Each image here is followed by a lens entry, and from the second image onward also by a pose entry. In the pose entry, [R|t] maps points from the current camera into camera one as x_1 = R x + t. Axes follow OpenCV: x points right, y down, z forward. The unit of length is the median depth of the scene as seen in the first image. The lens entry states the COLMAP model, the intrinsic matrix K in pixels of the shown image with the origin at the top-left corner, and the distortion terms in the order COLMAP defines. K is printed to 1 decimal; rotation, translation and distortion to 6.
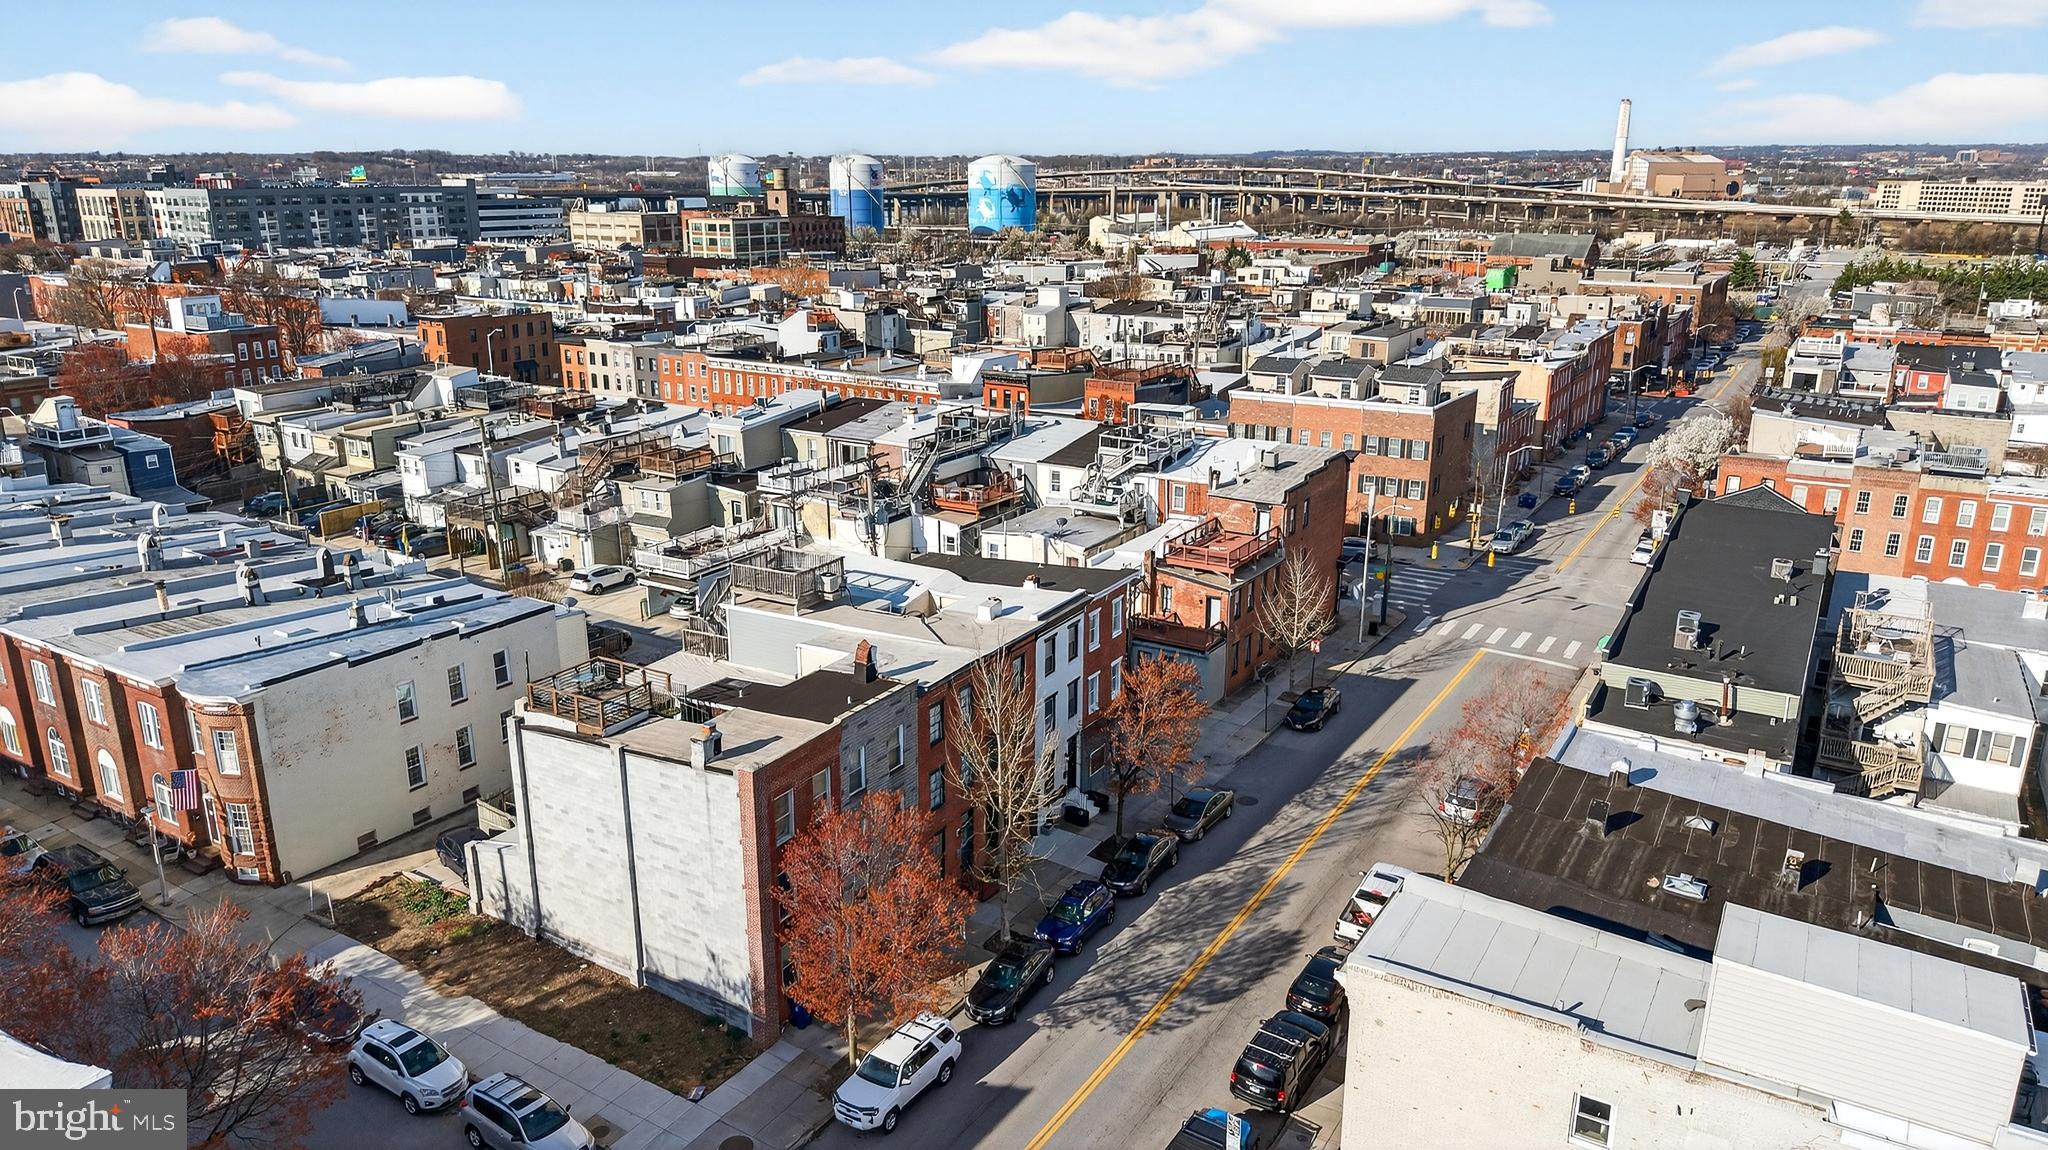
lens RADIAL K [[1324.3, 0, 1024.0], [0, 1324.3, 575.0], [0, 0, 1]] dist [-0.007994, -0.003910]
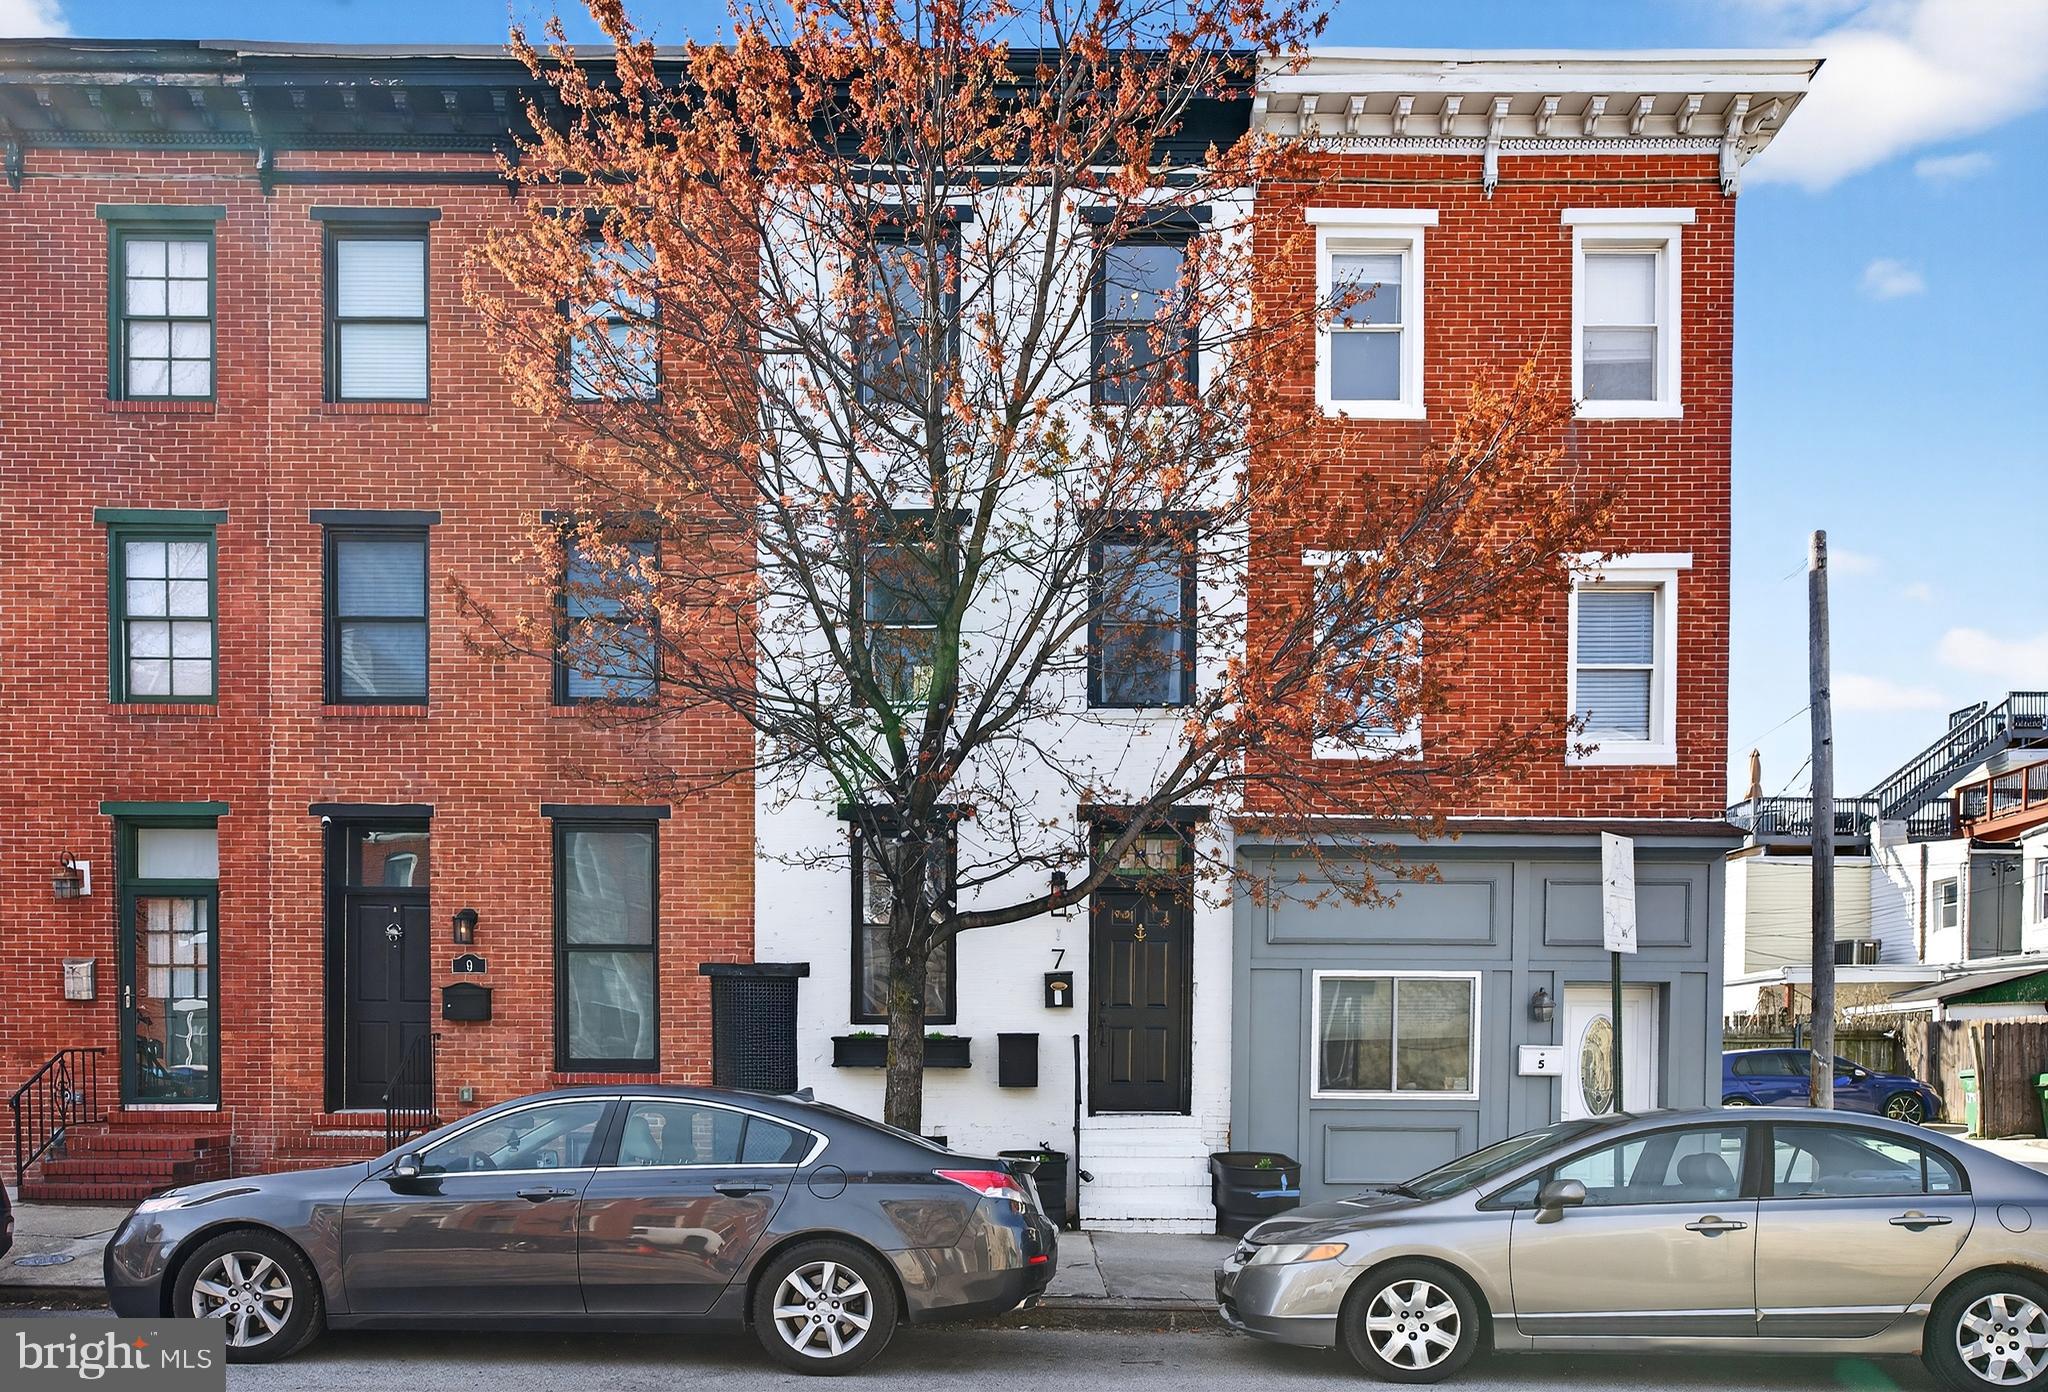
lens RADIAL K [[2040.3, 0, 986.5], [0, 2040.3, 695.4], [0, 0, 1]] dist [-0.048054, -0.004781]
pose [[0.505089, 0.069321, -0.860279, 0.033629], [-0.251403, 0.965361, -0.069816, 0.015153], [0.825640, 0.251540, 0.505021, 0.097356]]
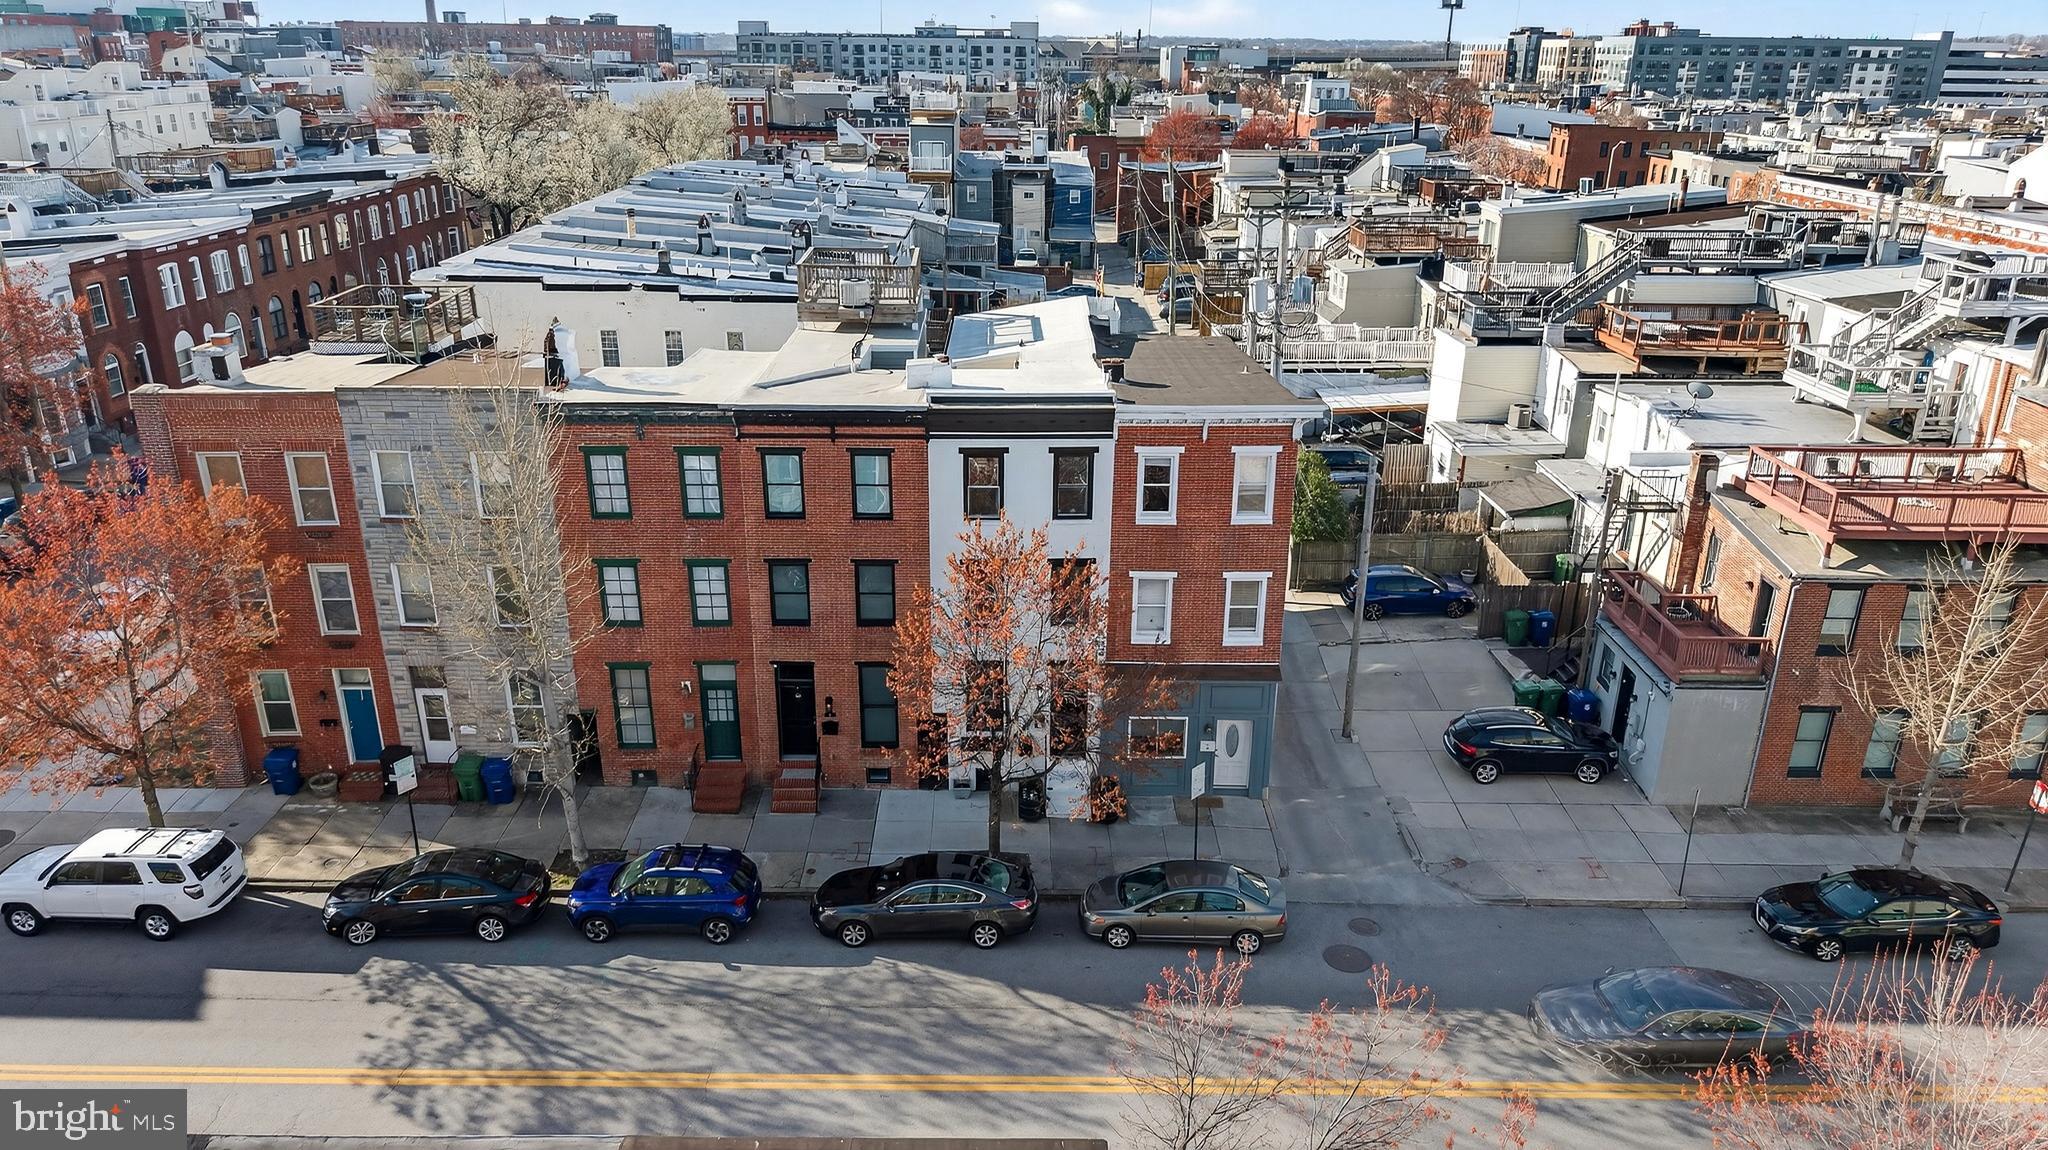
lens RADIAL K [[1324.3, 0, 1024.0], [0, 1324.3, 575.0], [0, 0, 1]] dist [-0.007994, -0.003910]
pose [[0.522038, 0.313880, -0.793067, 0.052506], [-0.248836, 0.945421, 0.210382, -0.002420], [0.815817, 0.087516, 0.571650, 0.079635]]
